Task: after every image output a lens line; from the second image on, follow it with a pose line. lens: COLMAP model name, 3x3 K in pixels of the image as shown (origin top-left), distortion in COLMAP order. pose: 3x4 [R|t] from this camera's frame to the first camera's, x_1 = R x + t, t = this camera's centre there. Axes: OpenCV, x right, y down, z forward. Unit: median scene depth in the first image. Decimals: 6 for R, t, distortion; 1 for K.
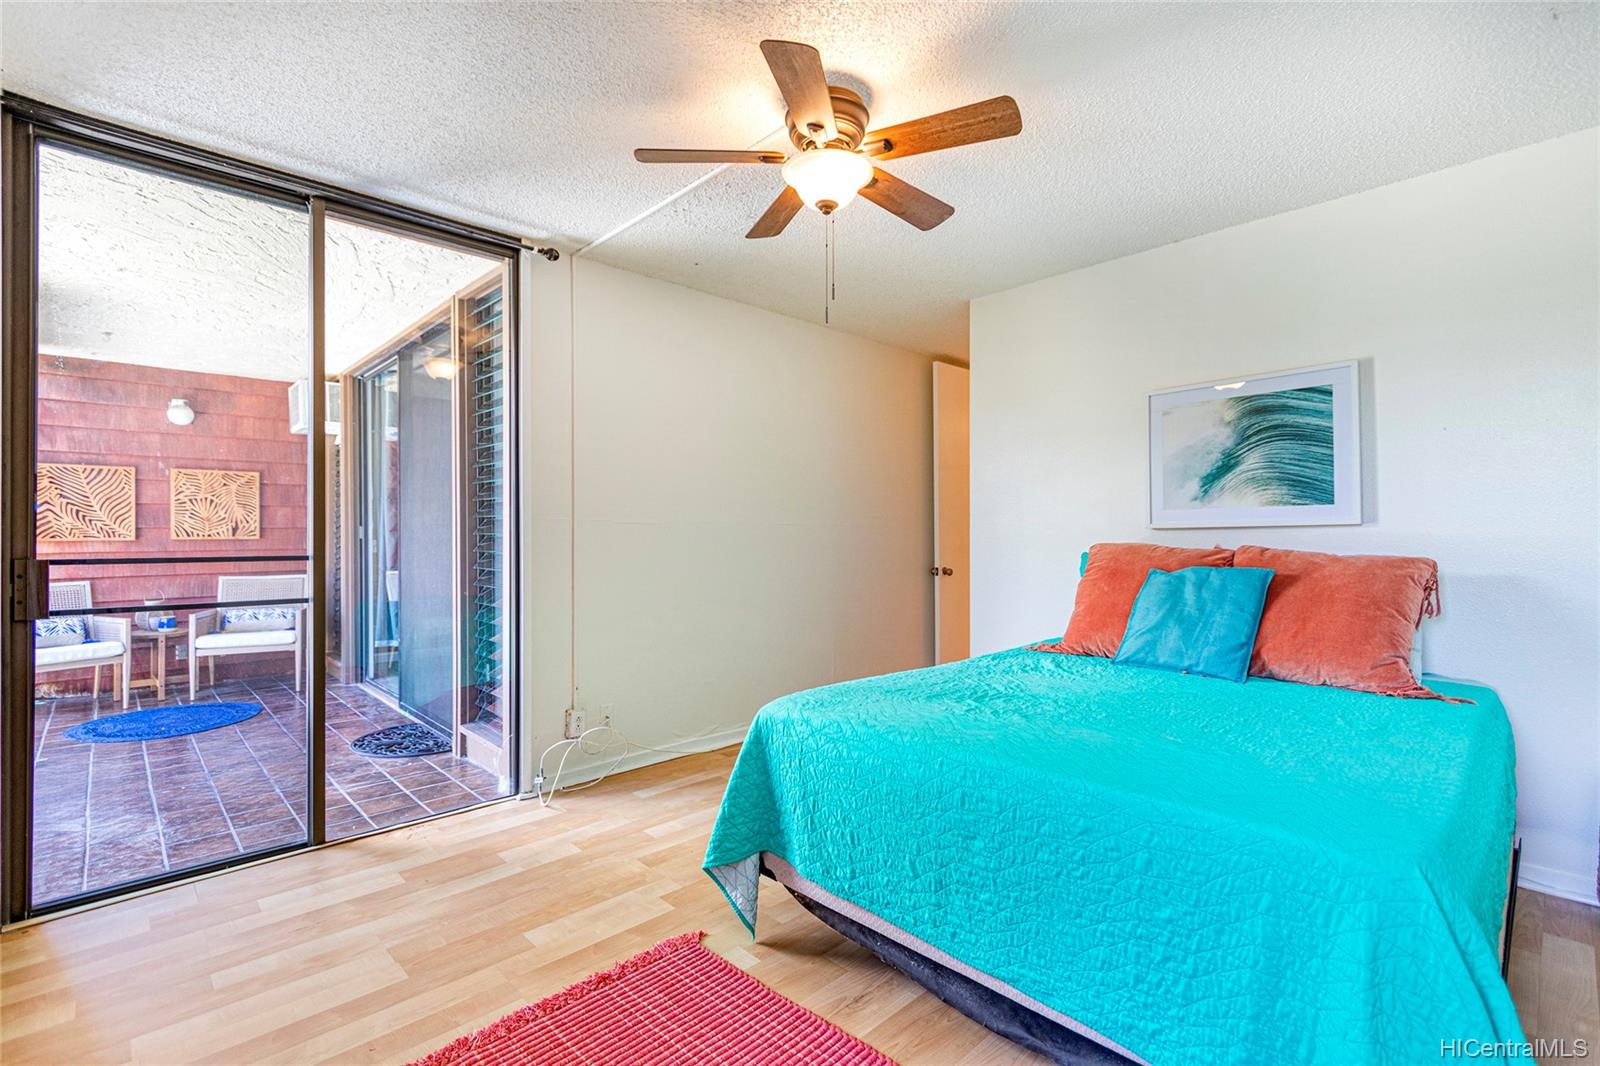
lens RADIAL K [[723.4, 0, 795.8], [0, 723.4, 530.4], [0, 0, 1]] dist [0.011660, -0.005690]
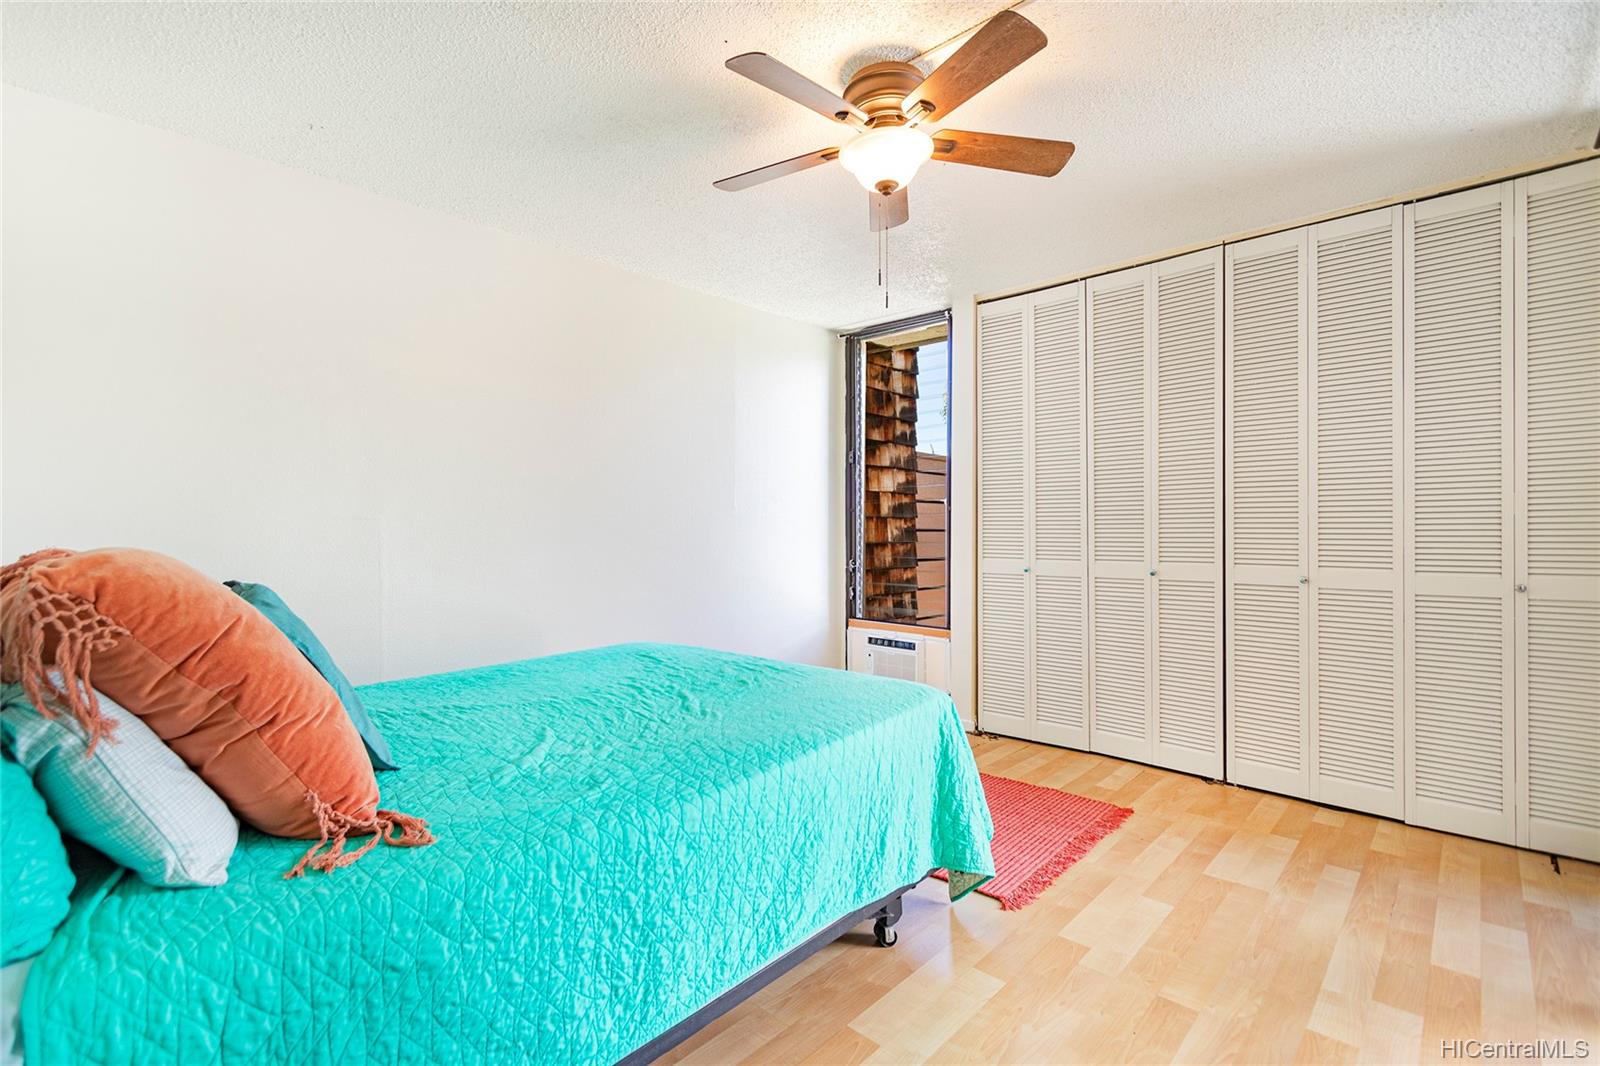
lens RADIAL K [[723.4, 0, 795.8], [0, 723.4, 530.4], [0, 0, 1]] dist [0.011660, -0.005690]
pose [[-0.998098, 0.004577, -0.061477, 0.224622], [0.004761, 0.999985, -0.002849, 0.011163], [0.061463, -0.003136, -0.998104, 1.947715]]
